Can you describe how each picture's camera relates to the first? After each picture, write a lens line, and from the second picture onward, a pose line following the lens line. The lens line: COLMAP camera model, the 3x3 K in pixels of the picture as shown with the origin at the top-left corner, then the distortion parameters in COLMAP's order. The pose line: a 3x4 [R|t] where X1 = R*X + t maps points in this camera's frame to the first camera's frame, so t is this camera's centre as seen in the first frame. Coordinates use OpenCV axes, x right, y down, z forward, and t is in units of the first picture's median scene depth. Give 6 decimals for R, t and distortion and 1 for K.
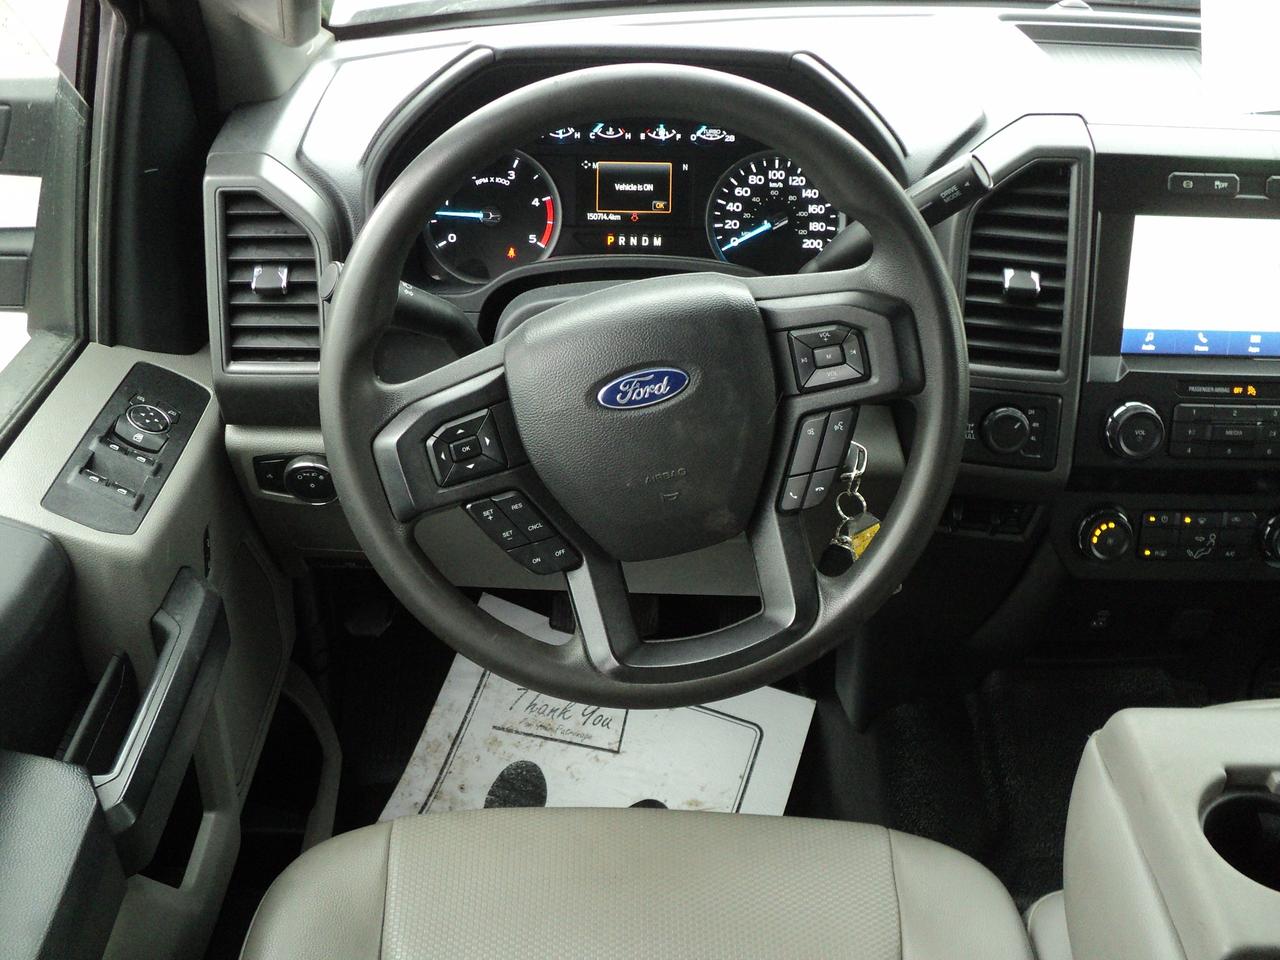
lens RADIAL K [[1324.3, 0, 614.6], [0, 1324.3, 486.9], [0, 0, 1]] dist [-0.199218, 0.203930]
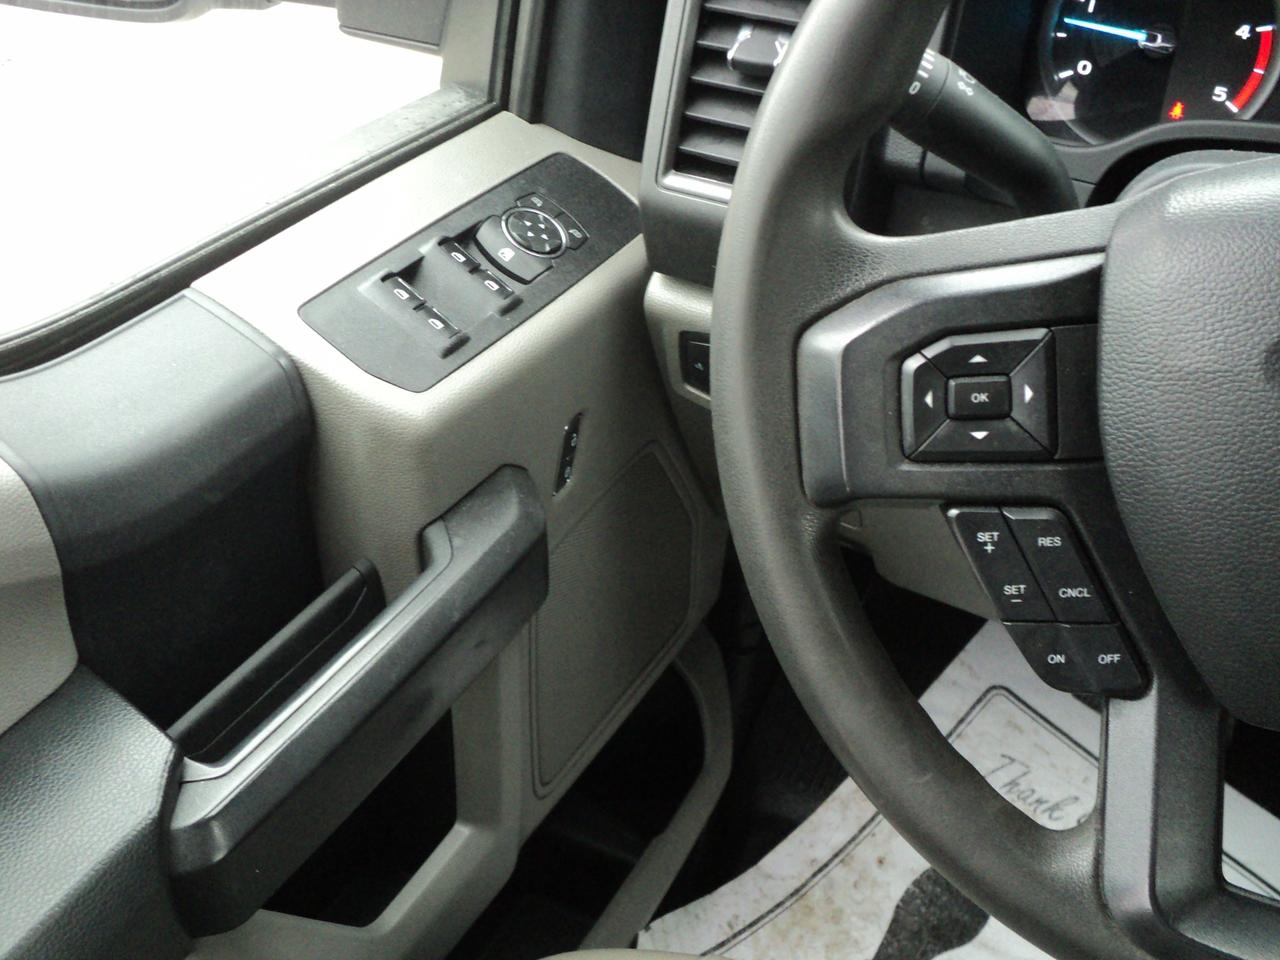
lens RADIAL K [[1324.3, 0, 614.6], [0, 1324.3, 486.9], [0, 0, 1]] dist [-0.199218, 0.203930]
pose [[0.870724, 0.283426, -0.401882, -0.023590], [-0.262370, 0.958924, 0.107824, -0.011635], [0.415934, 0.011556, 0.909321, 0.429712]]
